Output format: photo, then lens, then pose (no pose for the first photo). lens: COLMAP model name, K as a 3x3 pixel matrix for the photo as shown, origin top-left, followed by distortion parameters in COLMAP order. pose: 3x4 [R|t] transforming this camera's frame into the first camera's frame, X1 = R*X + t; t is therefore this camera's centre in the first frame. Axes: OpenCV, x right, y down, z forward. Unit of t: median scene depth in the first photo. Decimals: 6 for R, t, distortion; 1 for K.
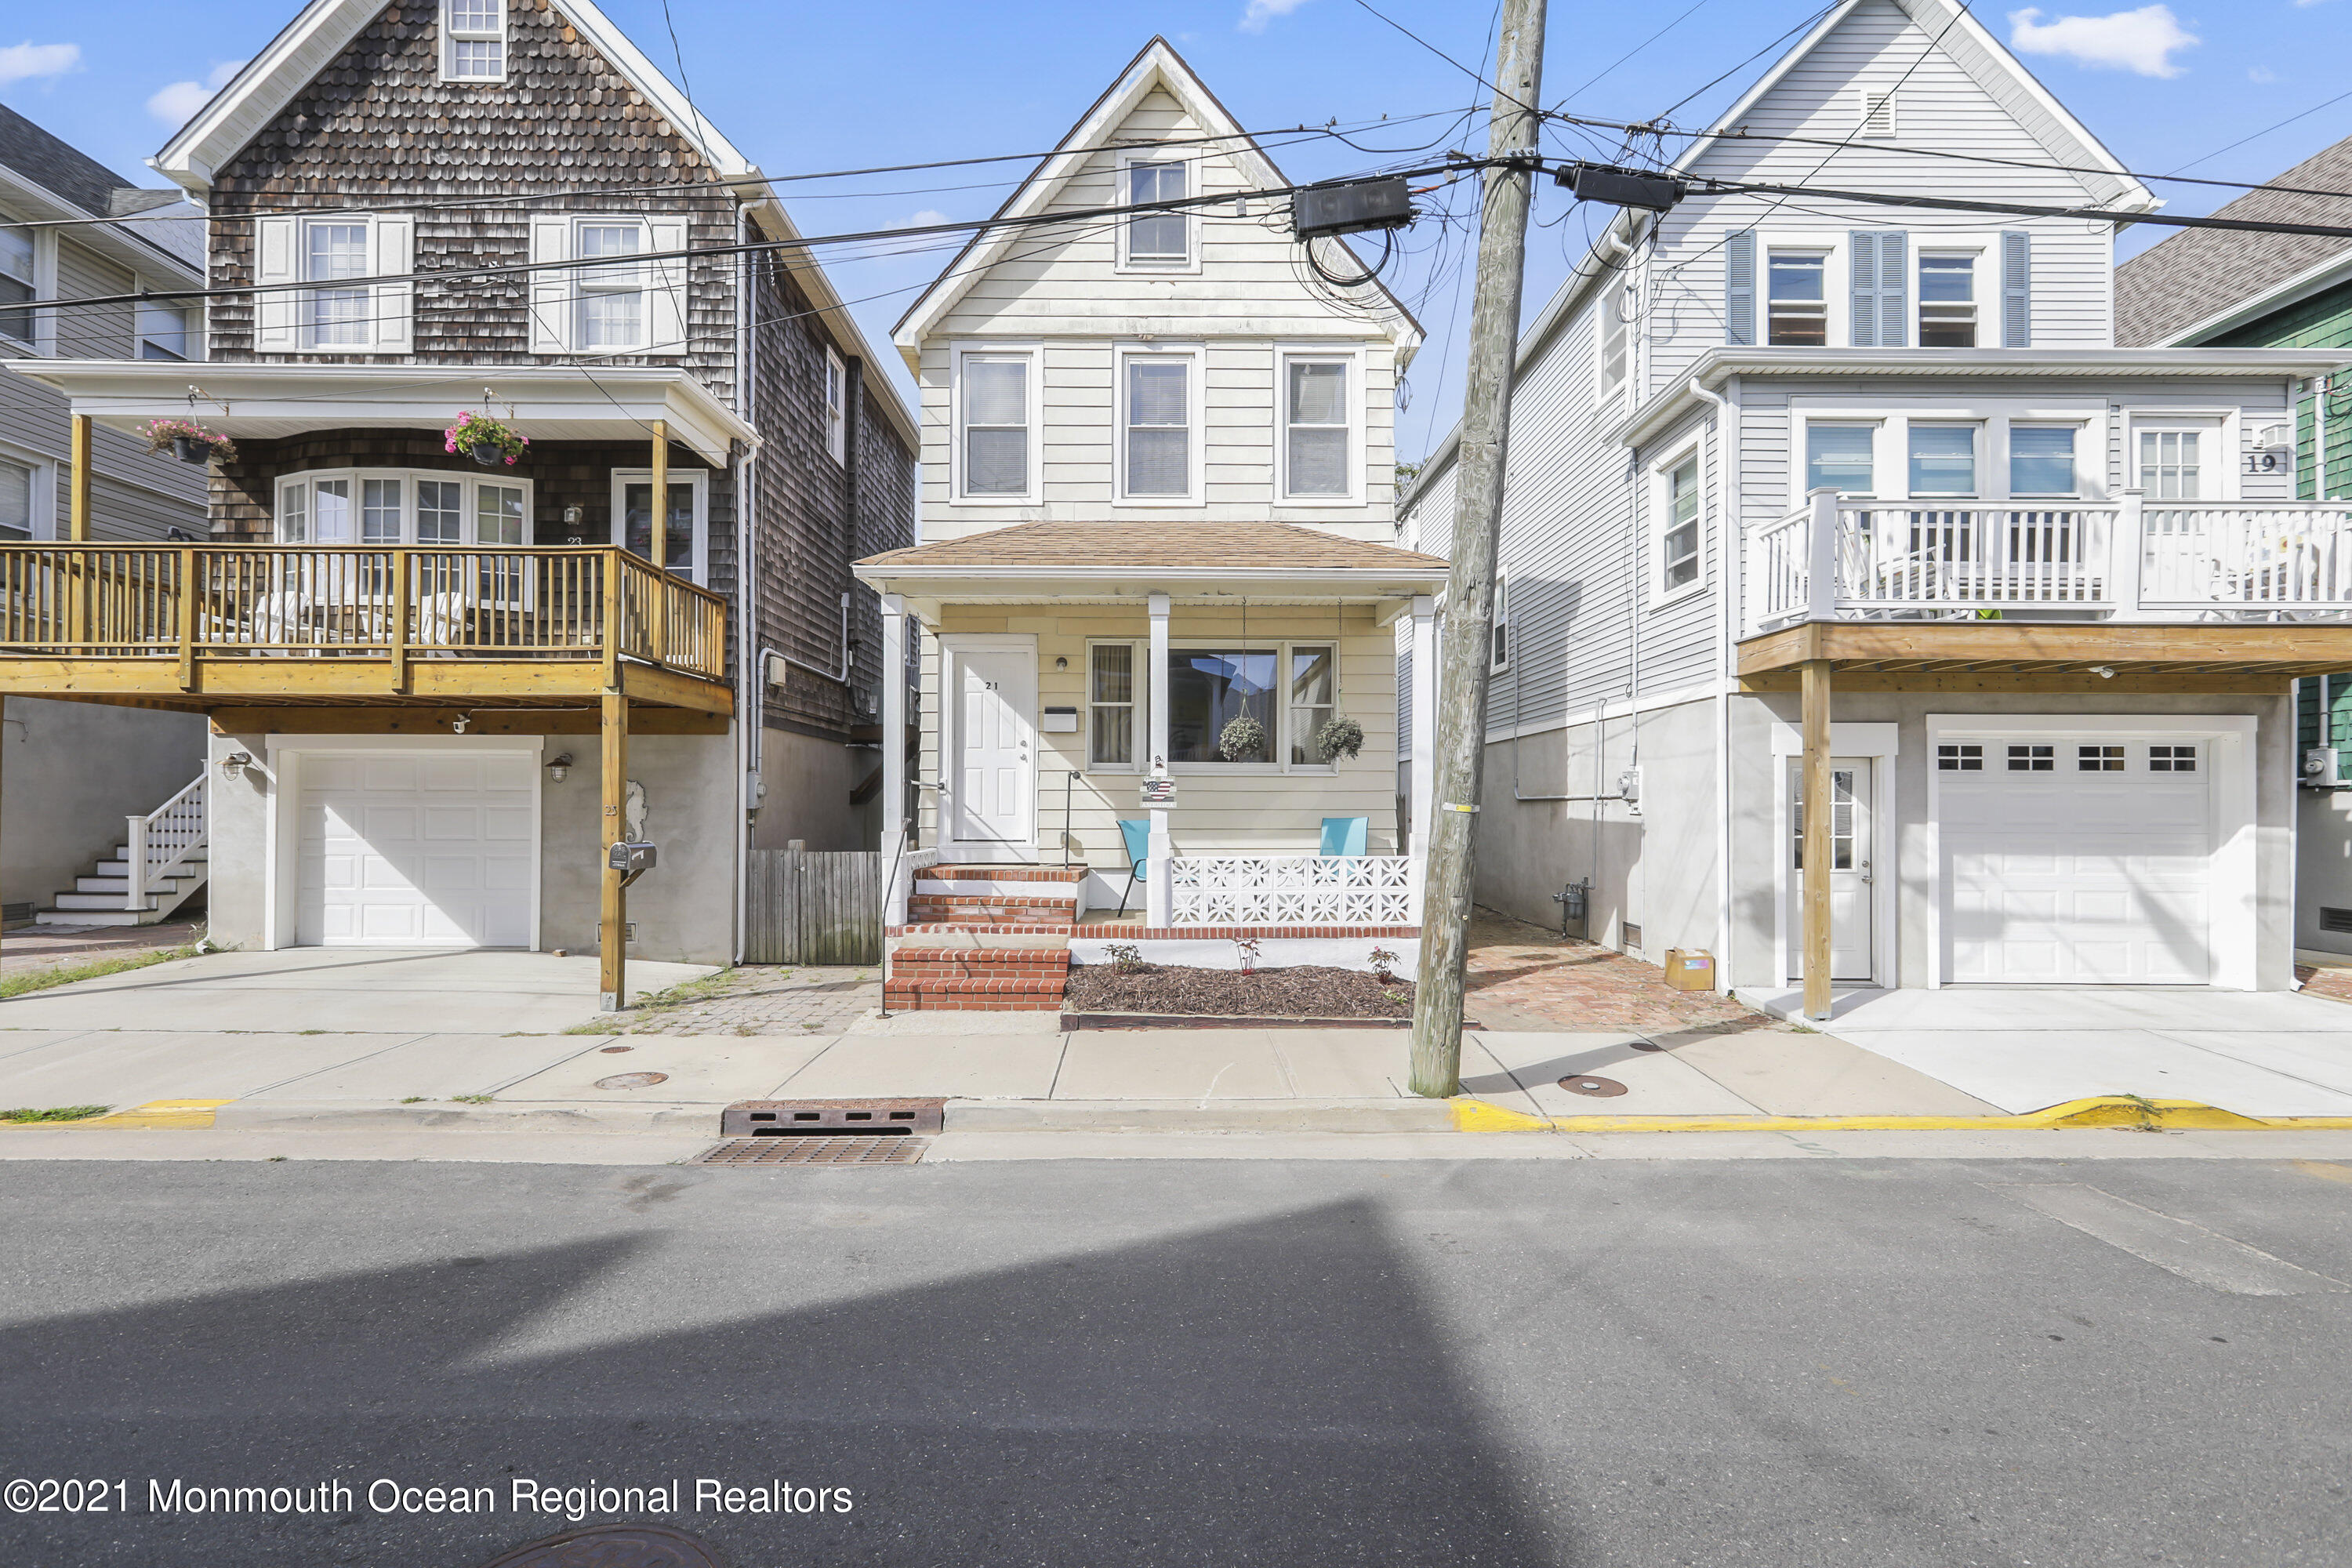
lens RADIAL K [[1074.9, 0, 1183.9], [0, 1074.9, 750.3], [0, 0, 1]] dist [0.001470, 0.000363]
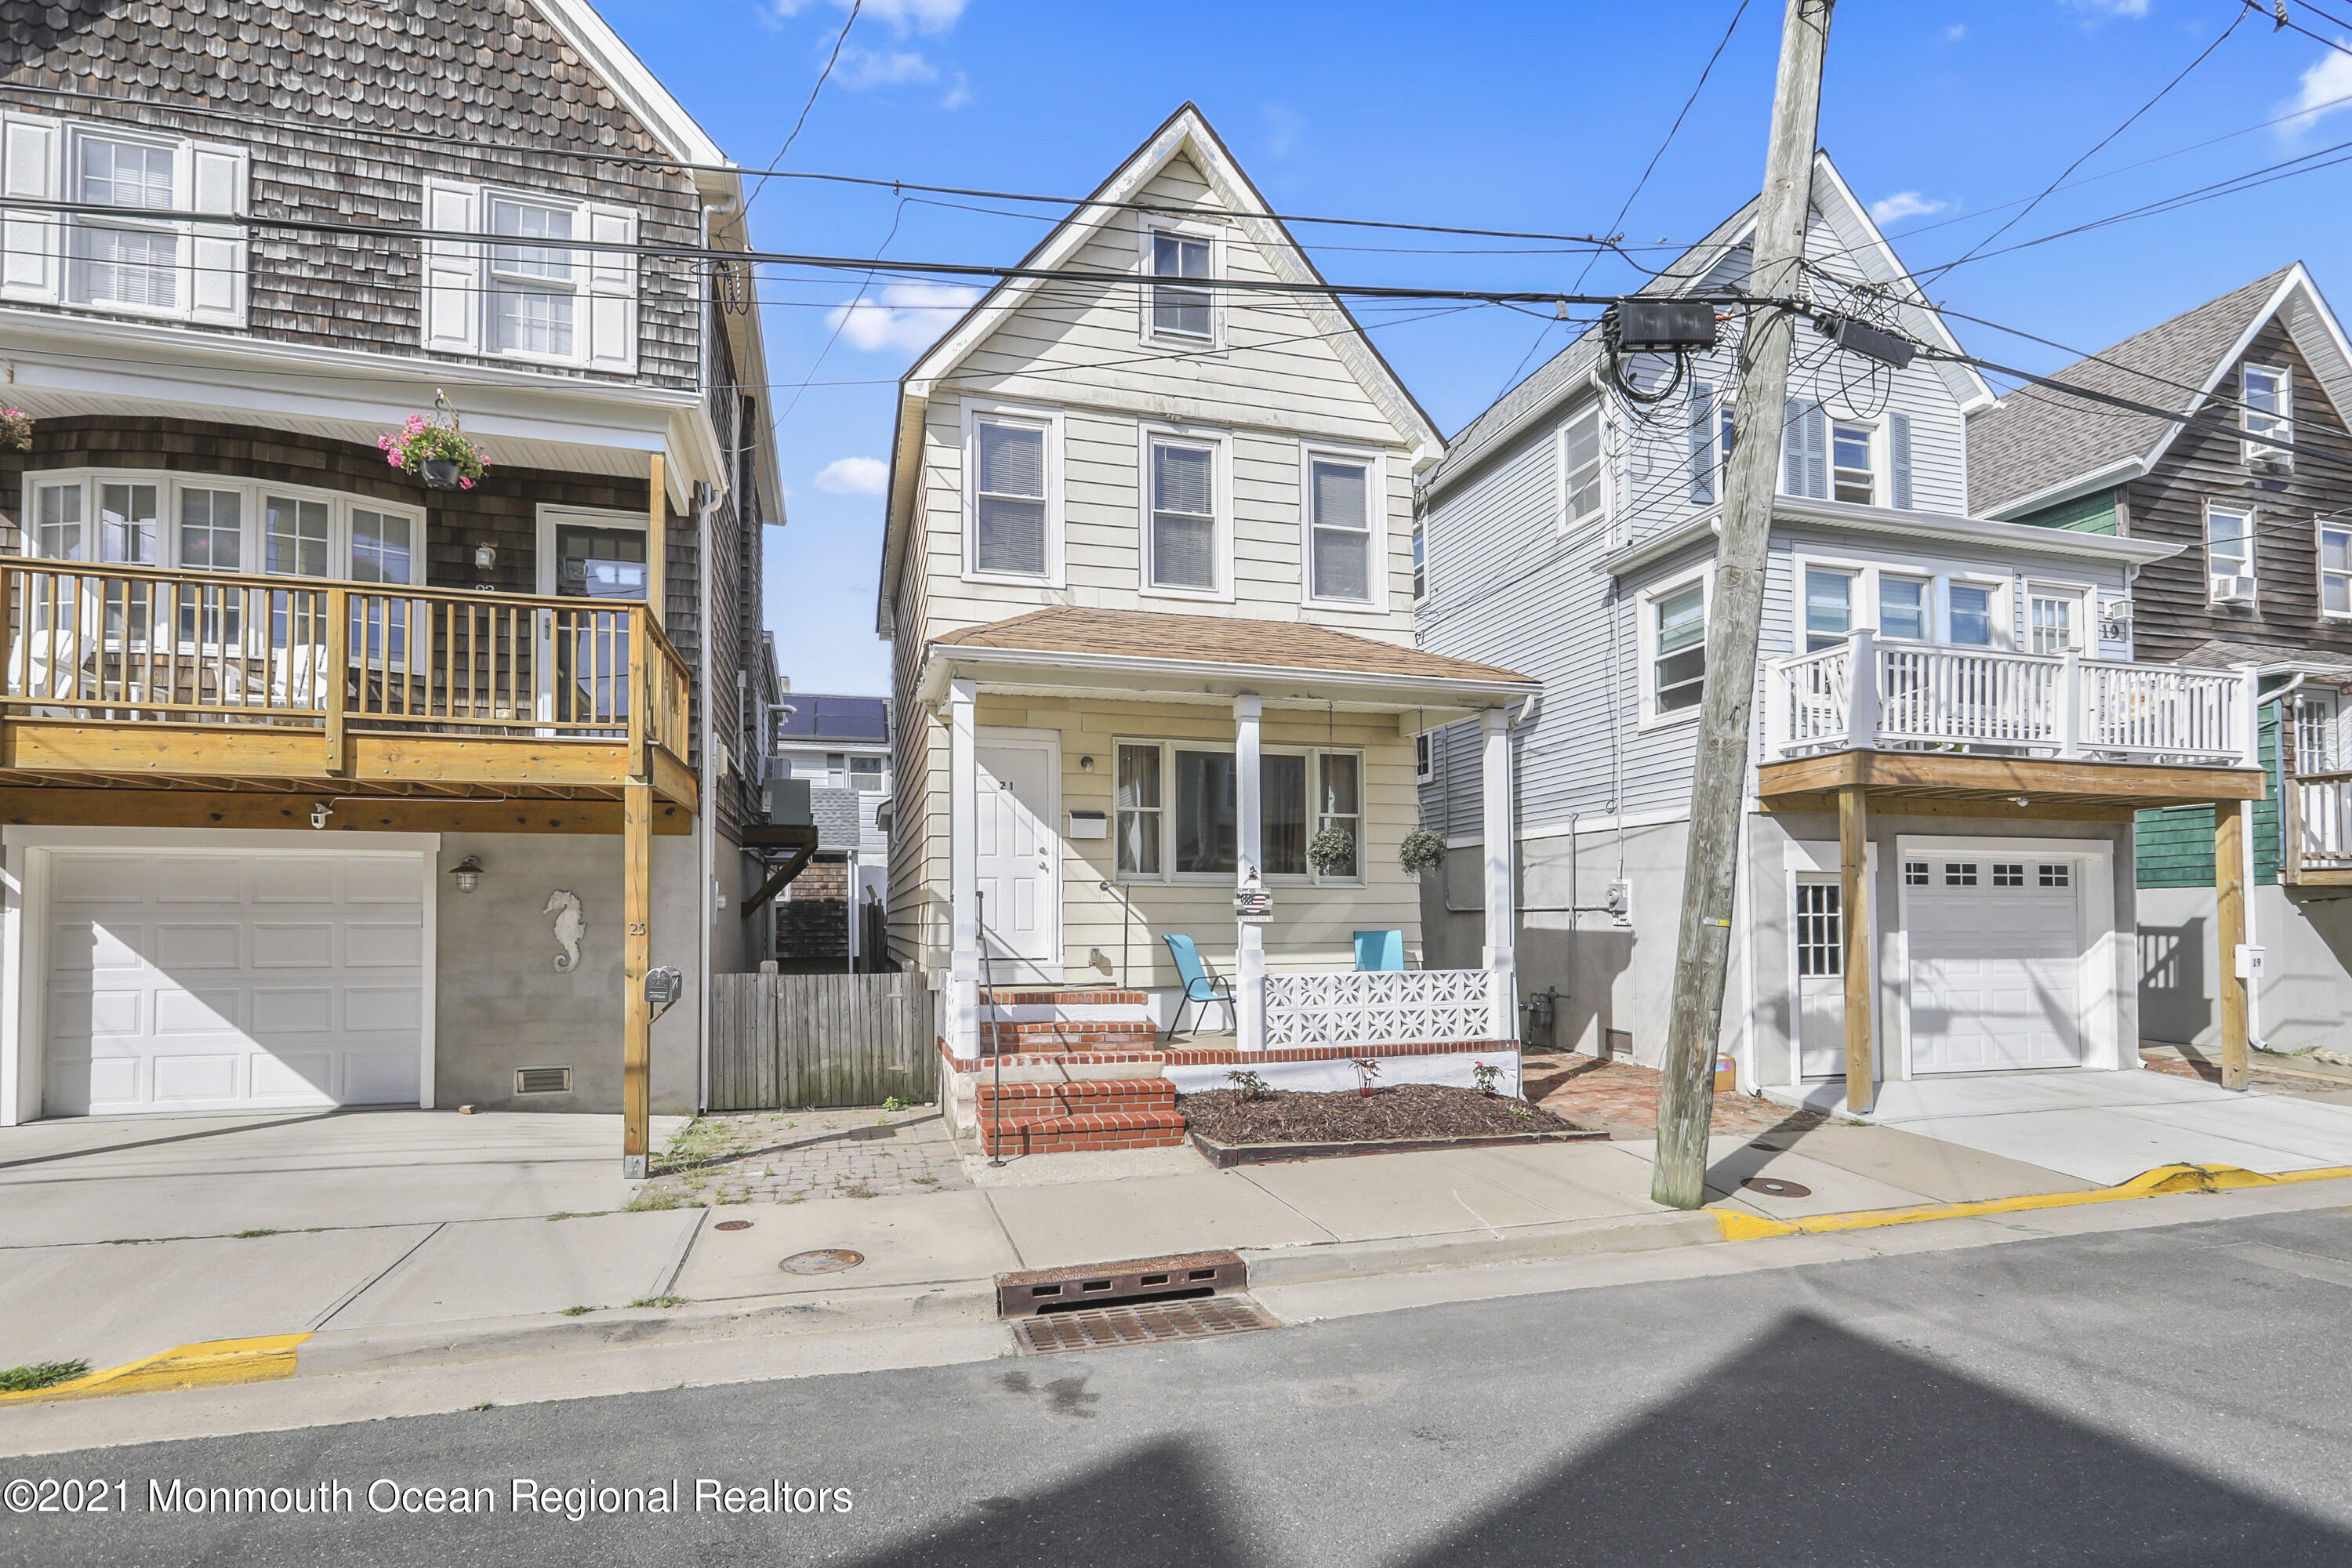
lens RADIAL K [[1128.6, 0, 1173.2], [0, 1128.6, 839.3], [0, 0, 1]] dist [-0.002045, 0.000934]
pose [[0.962846, 0.014757, 0.269646, -0.304913], [-0.010658, 0.999804, -0.016658, -0.001101], [-0.269840, 0.013165, 0.962815, 0.061628]]
